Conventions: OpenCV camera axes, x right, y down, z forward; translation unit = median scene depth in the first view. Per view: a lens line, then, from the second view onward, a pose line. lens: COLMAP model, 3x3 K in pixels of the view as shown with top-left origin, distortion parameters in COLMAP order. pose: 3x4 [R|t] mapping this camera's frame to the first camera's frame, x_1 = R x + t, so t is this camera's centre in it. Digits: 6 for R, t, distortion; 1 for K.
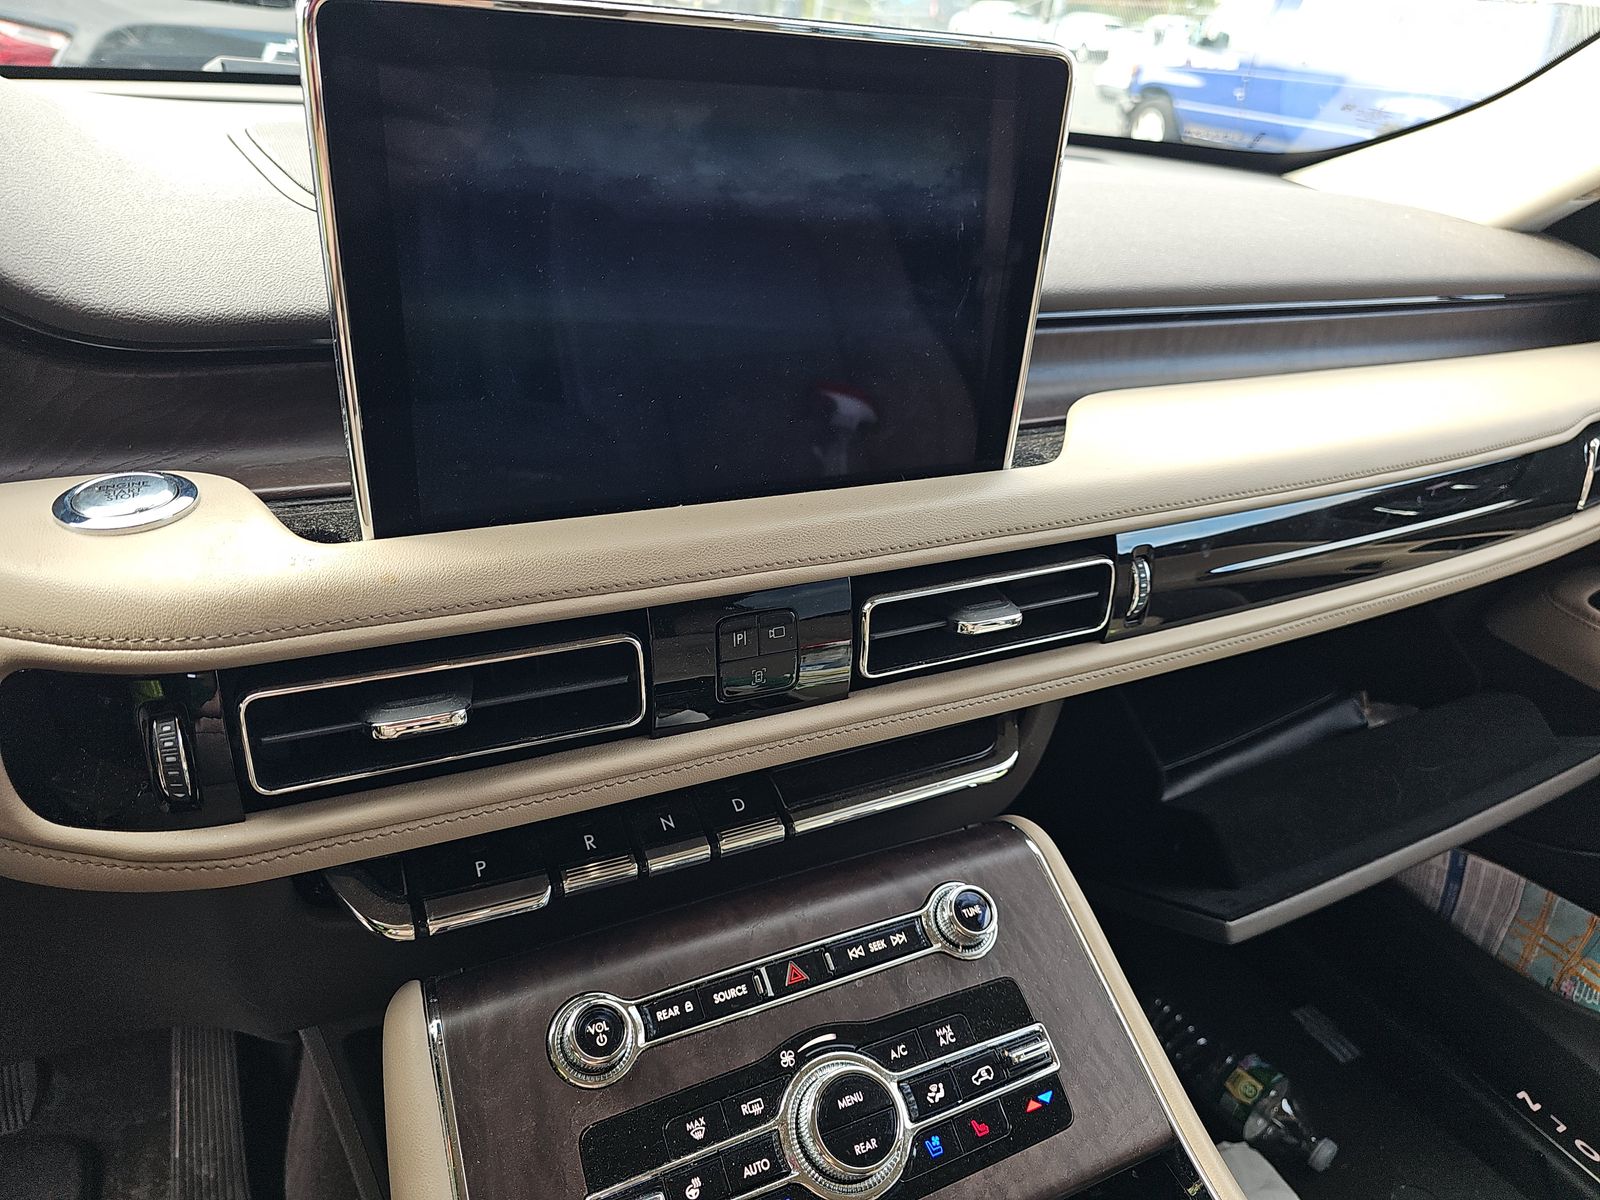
lens RADIAL K [[1074.1, 0, 800.0], [0, 1074.1, 600.0], [0, 0, 1]] dist [0.024893, 0.000000]
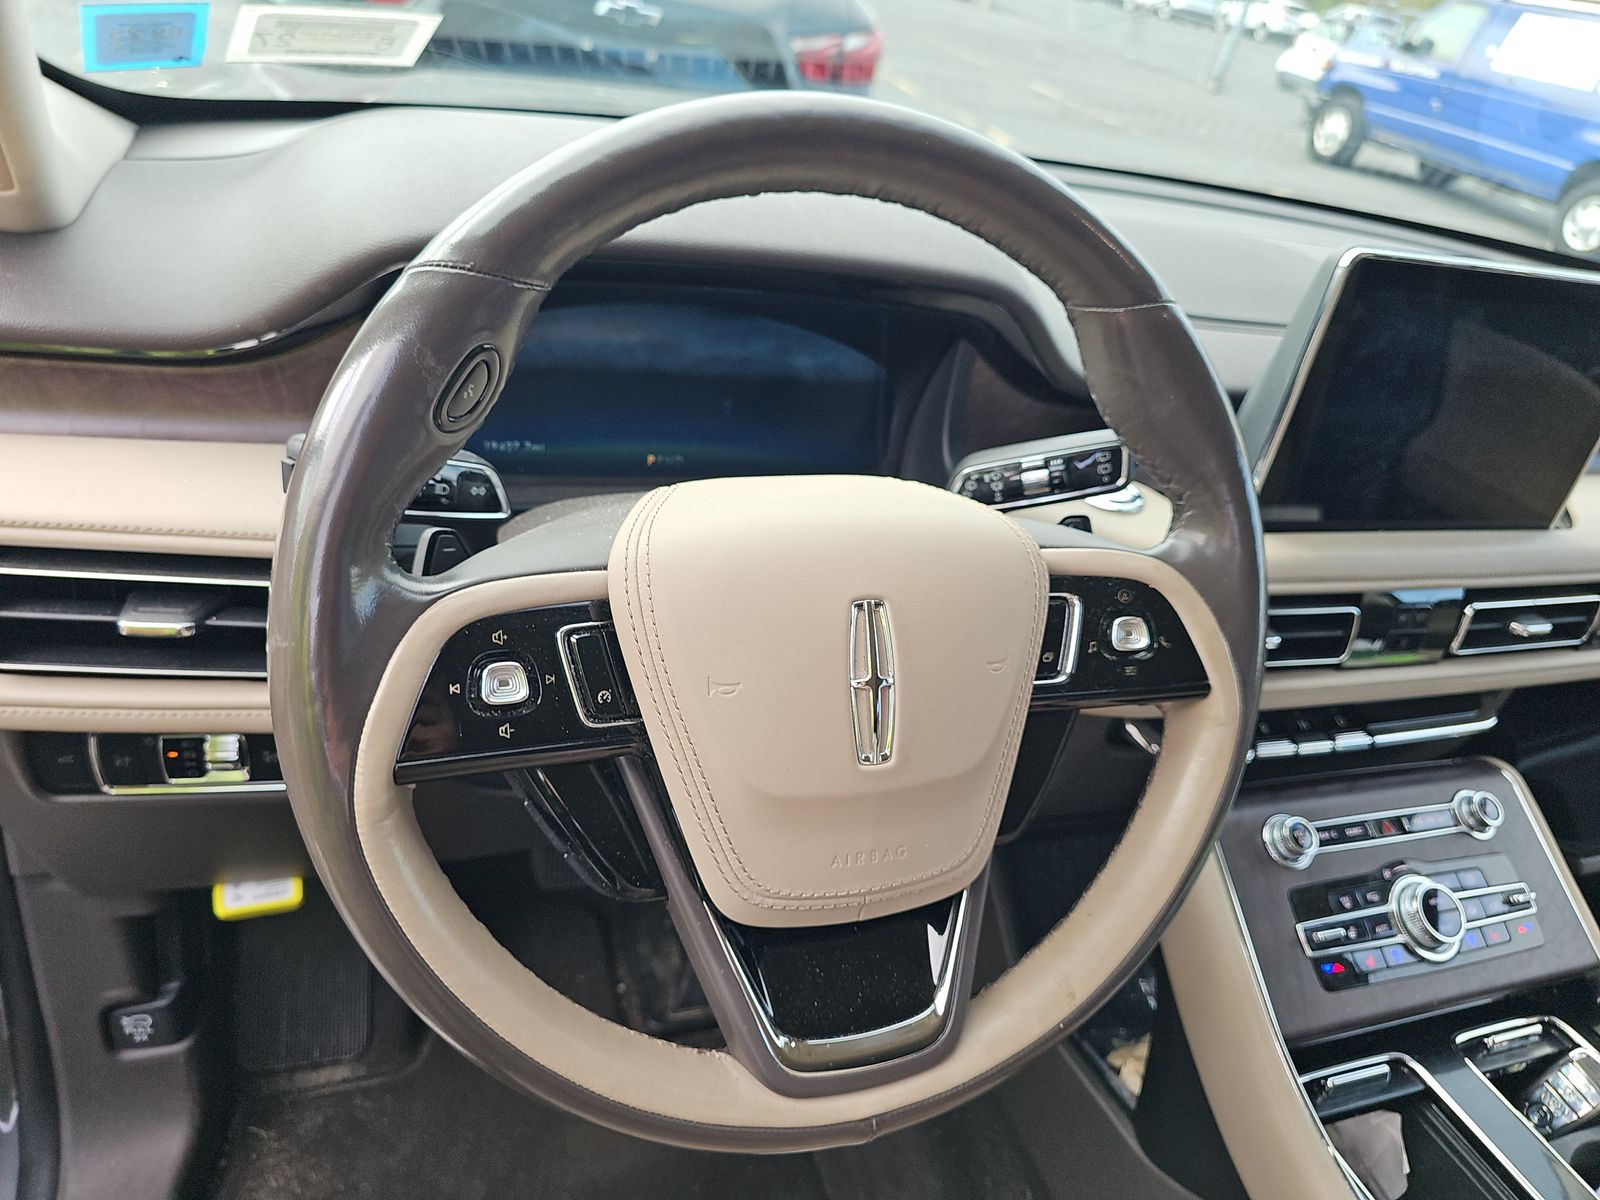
lens RADIAL K [[1060.2, 0, 800.0], [0, 1060.2, 600.0], [0, 0, 1]] dist [0.001505, 0.001820]
pose [[0.987902, 0.138421, -0.069923, -0.670949], [-0.134499, 0.989215, 0.057998, 0.029119], [0.077197, -0.047892, 0.995865, -0.530126]]
